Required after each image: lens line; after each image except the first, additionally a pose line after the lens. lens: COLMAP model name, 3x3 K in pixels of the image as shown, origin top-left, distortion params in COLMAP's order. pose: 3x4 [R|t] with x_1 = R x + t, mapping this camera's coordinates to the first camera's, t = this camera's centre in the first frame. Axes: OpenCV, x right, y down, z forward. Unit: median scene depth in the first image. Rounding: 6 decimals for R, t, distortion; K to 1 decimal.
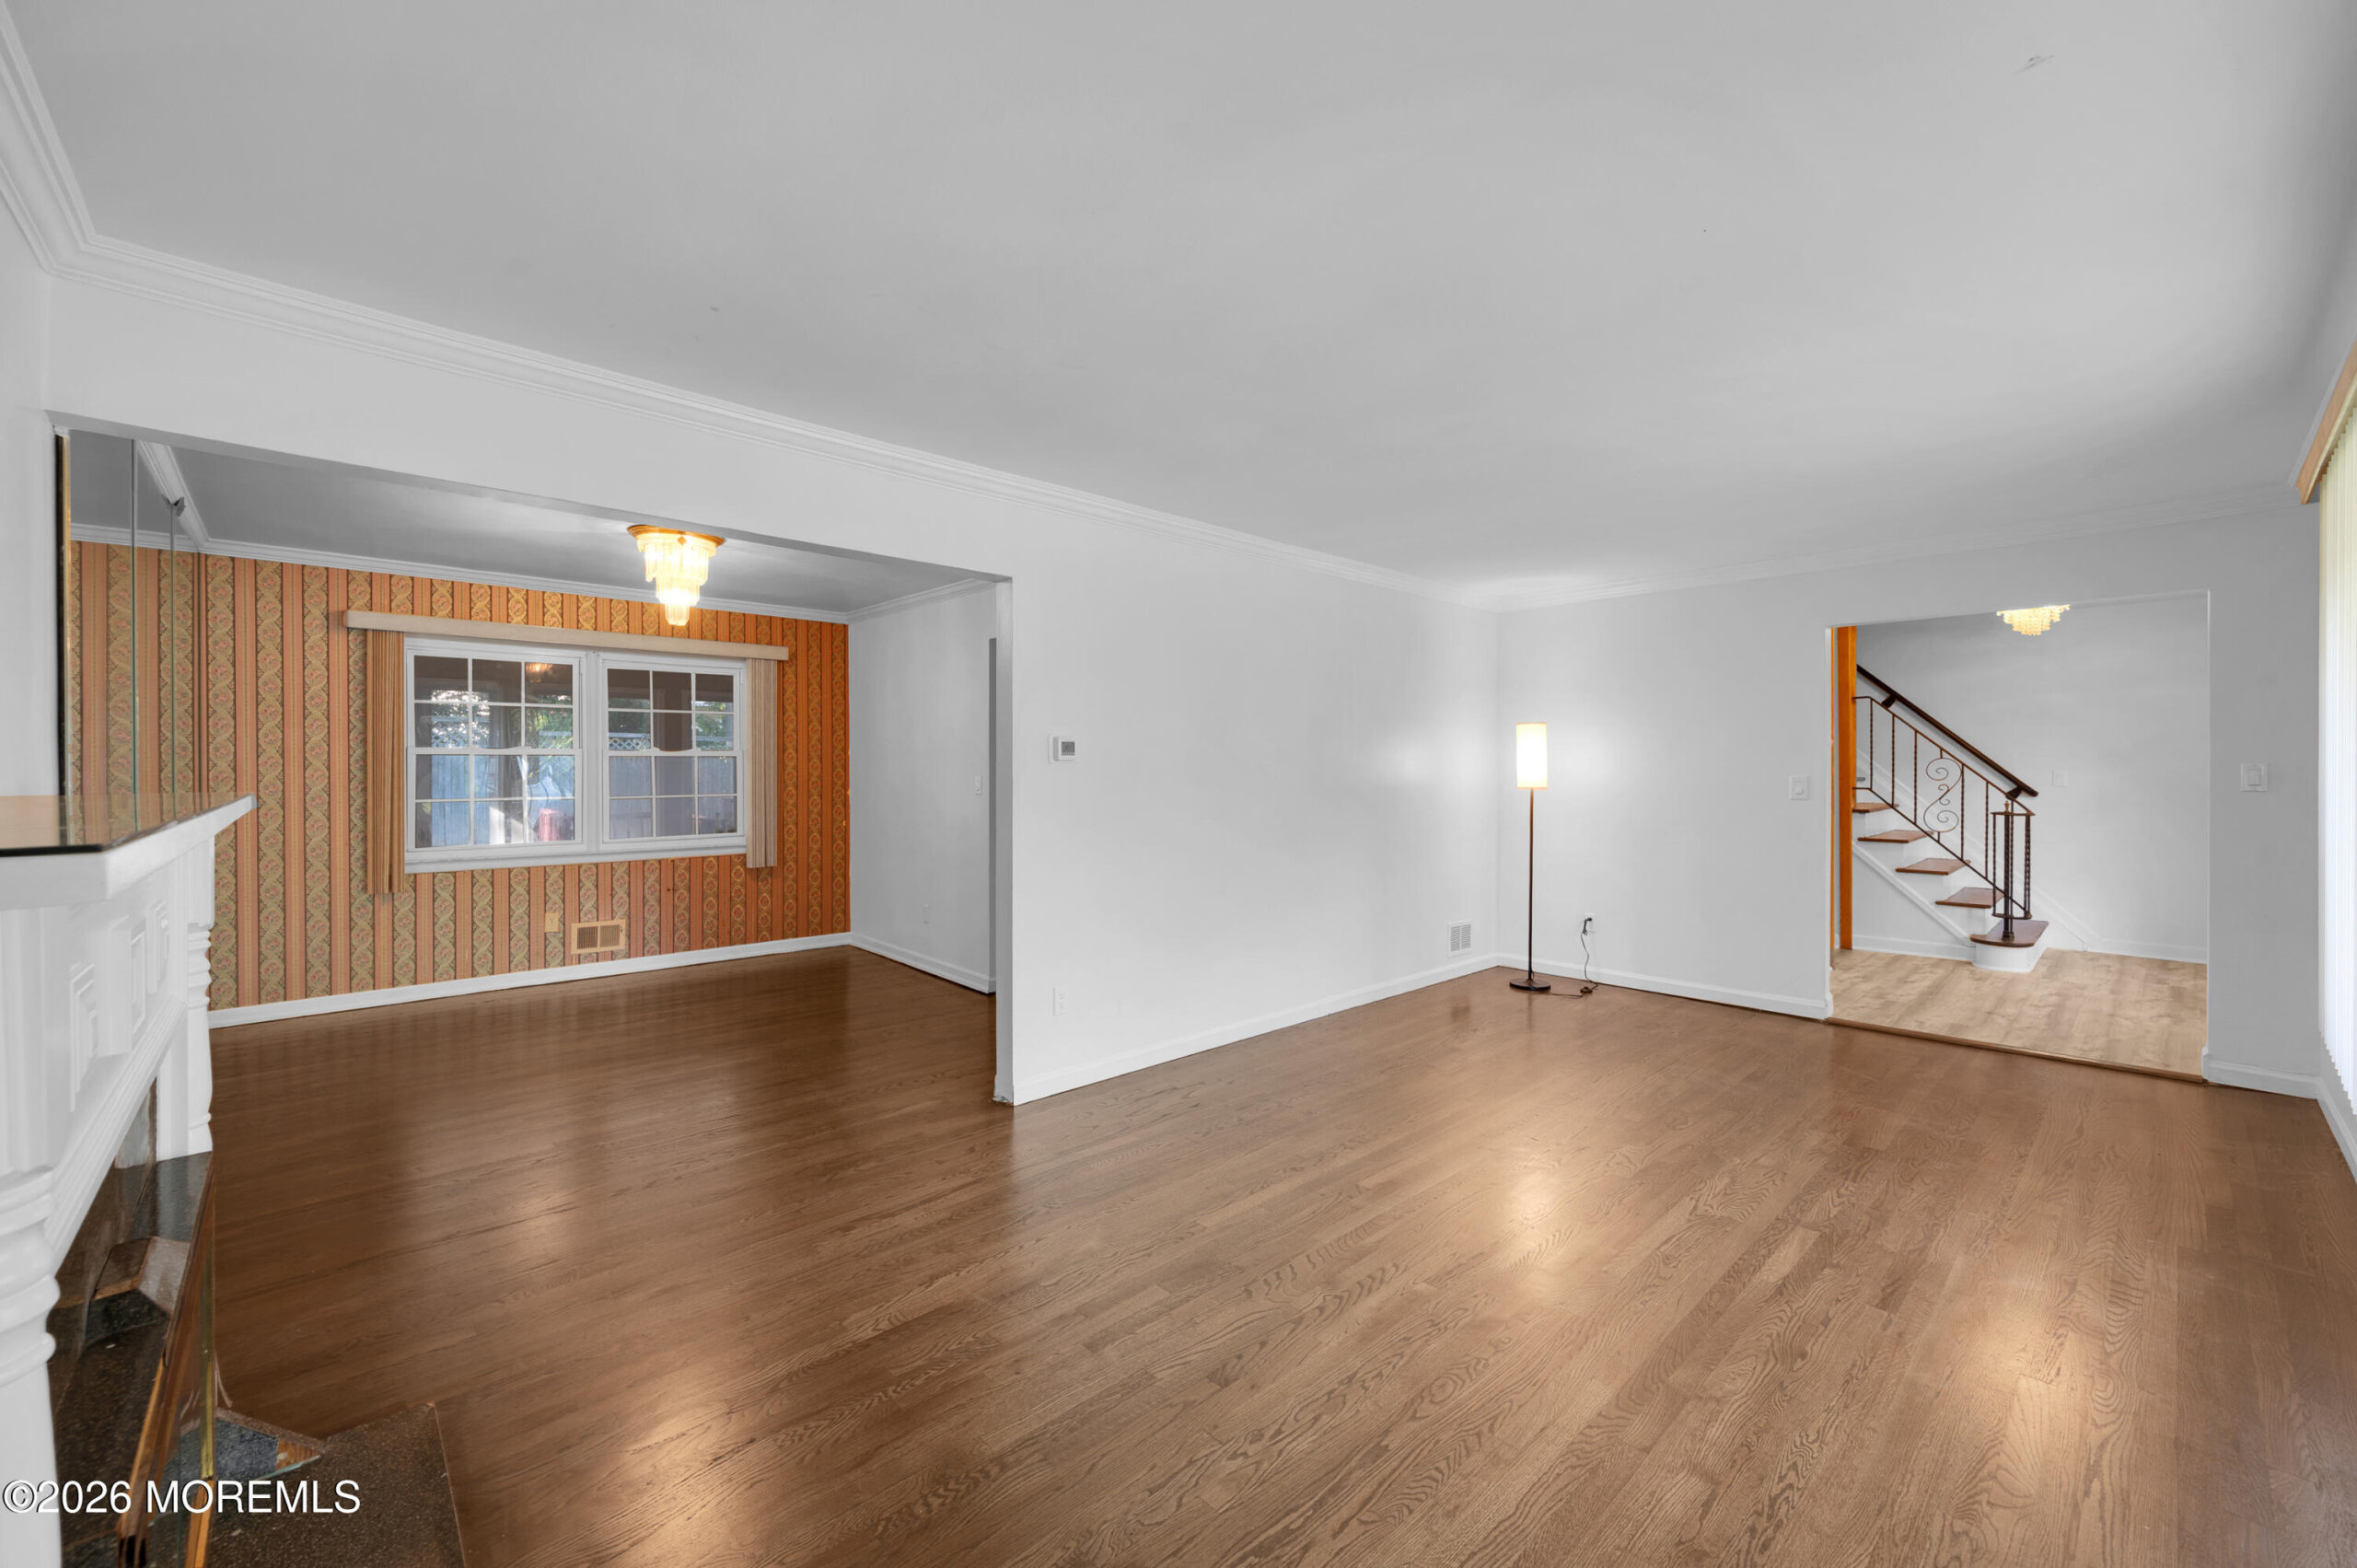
lens RADIAL K [[926.9, 0, 1184.6], [0, 926.9, 773.4], [0, 0, 1]] dist [-0.001107, 0.000071]
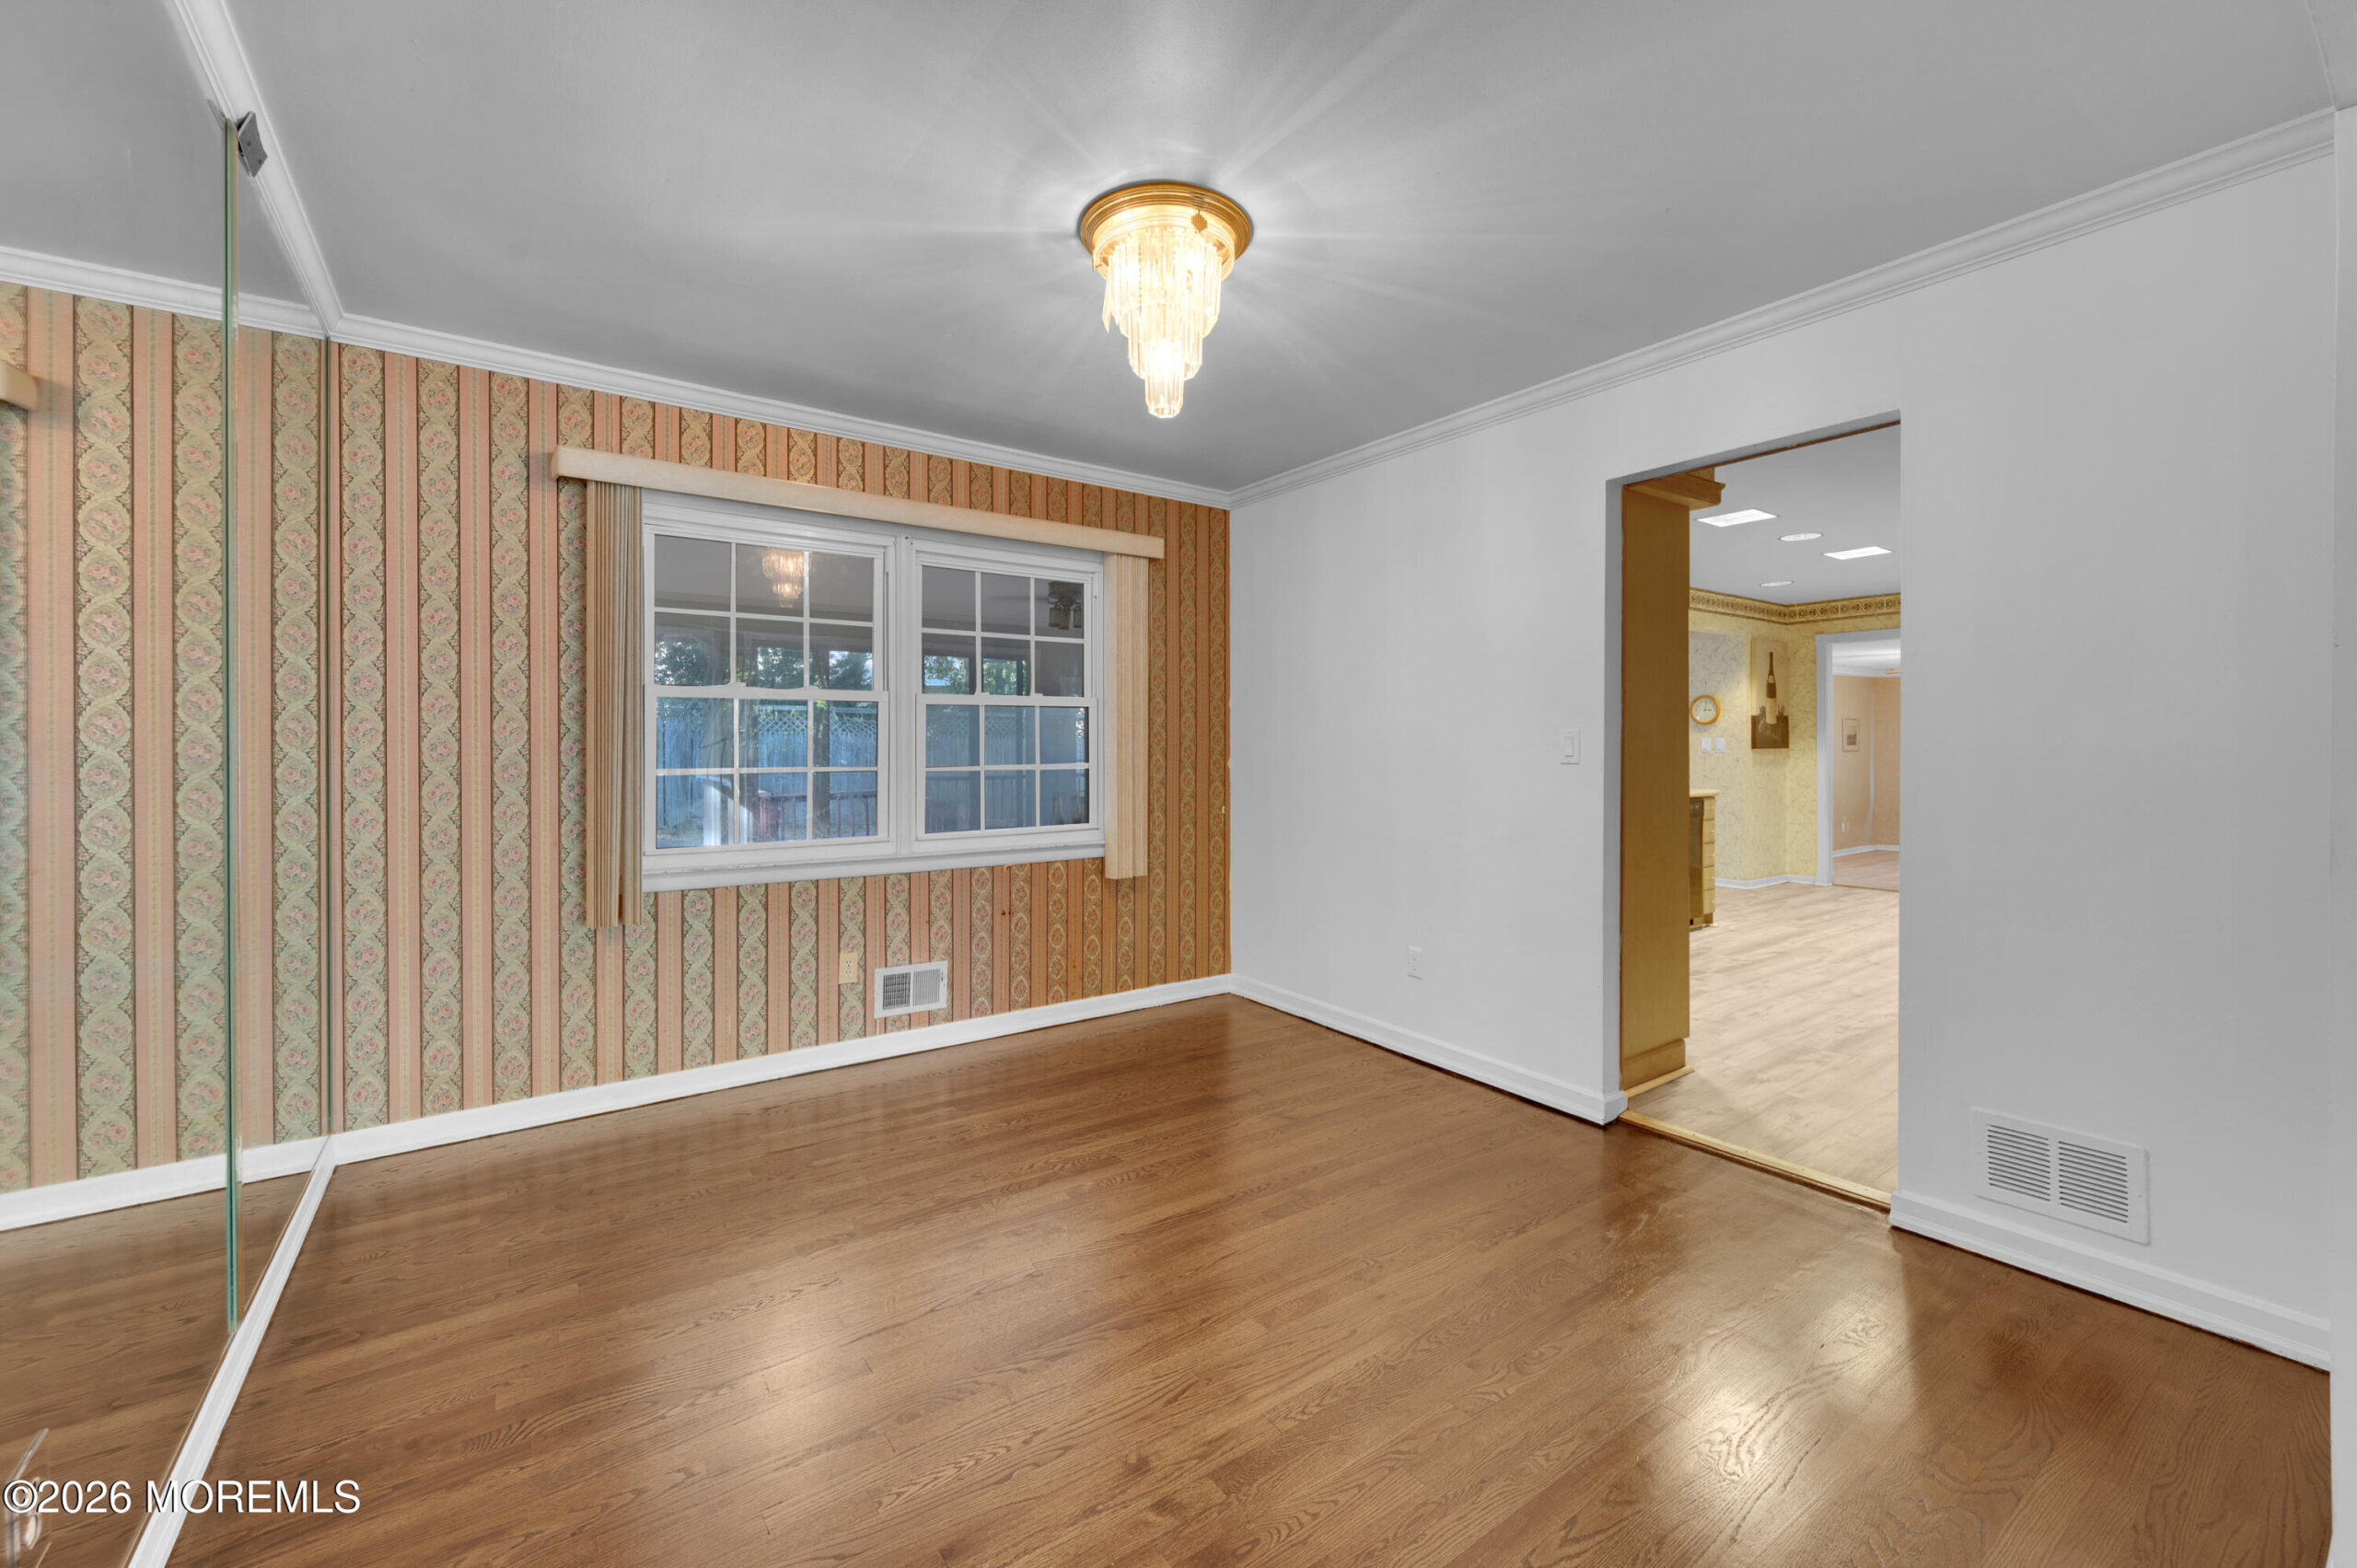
lens RADIAL K [[926.9, 0, 1174.0], [0, 926.9, 750.6], [0, 0, 1]] dist [-0.001107, 0.000071]
pose [[0.991103, -0.000786, -0.133098, -0.357875], [0.000383, 0.999995, -0.003051, 0.015373], [0.133100, 0.002973, 0.991098, 0.383764]]
